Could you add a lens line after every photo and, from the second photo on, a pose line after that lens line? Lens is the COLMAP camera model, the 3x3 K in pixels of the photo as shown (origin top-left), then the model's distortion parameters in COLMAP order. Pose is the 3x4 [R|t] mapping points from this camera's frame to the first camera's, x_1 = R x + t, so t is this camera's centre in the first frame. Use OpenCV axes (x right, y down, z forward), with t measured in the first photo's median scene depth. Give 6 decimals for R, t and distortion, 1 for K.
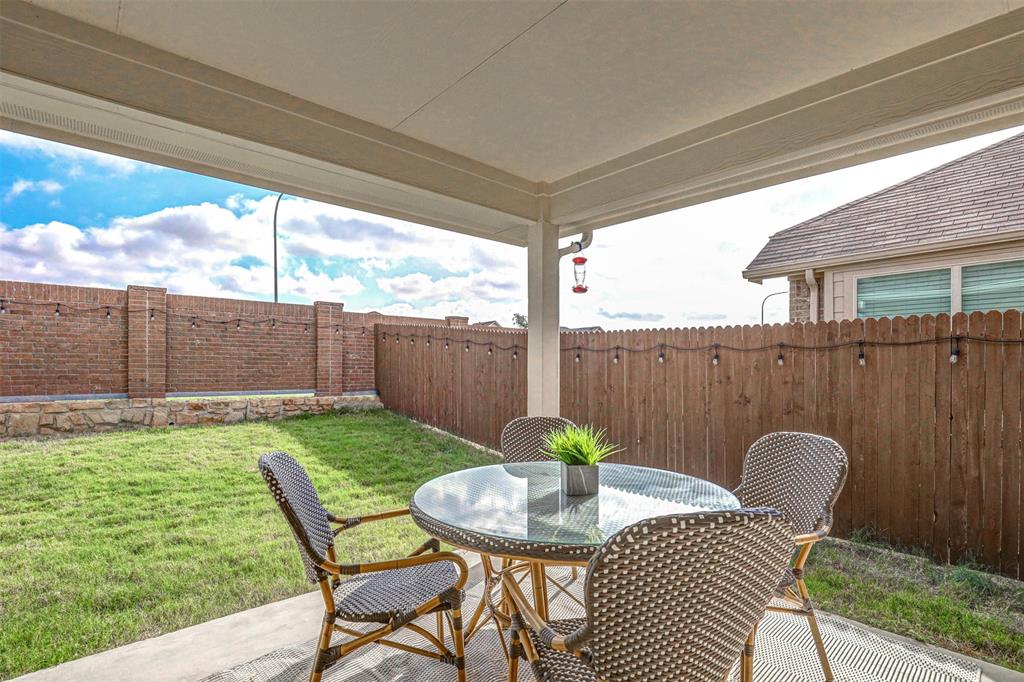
lens RADIAL K [[496.0, 0, 510.0], [0, 496.0, 376.3], [0, 0, 1]] dist [-0.025673, 0.000632]
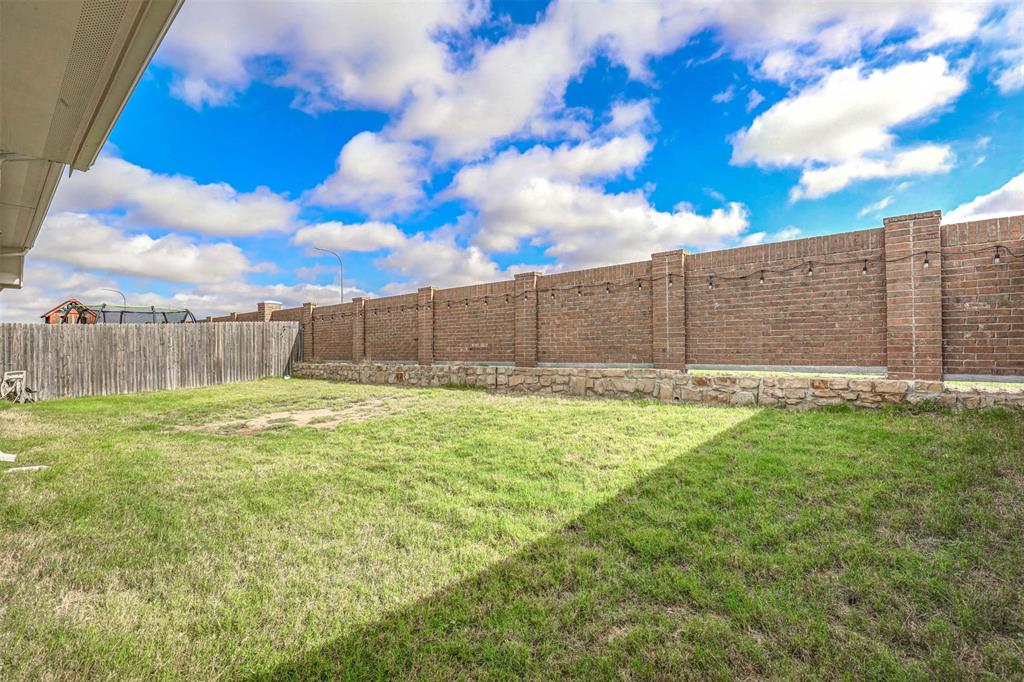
lens RADIAL K [[496.0, 0, 512.8], [0, 496.0, 347.0], [0, 0, 1]] dist [-0.025673, 0.000632]
pose [[0.098680, -0.009077, -0.995078, 0.172140], [-0.002504, 0.999953, -0.009369, 0.010769], [0.995116, 0.003416, 0.098653, 0.564600]]
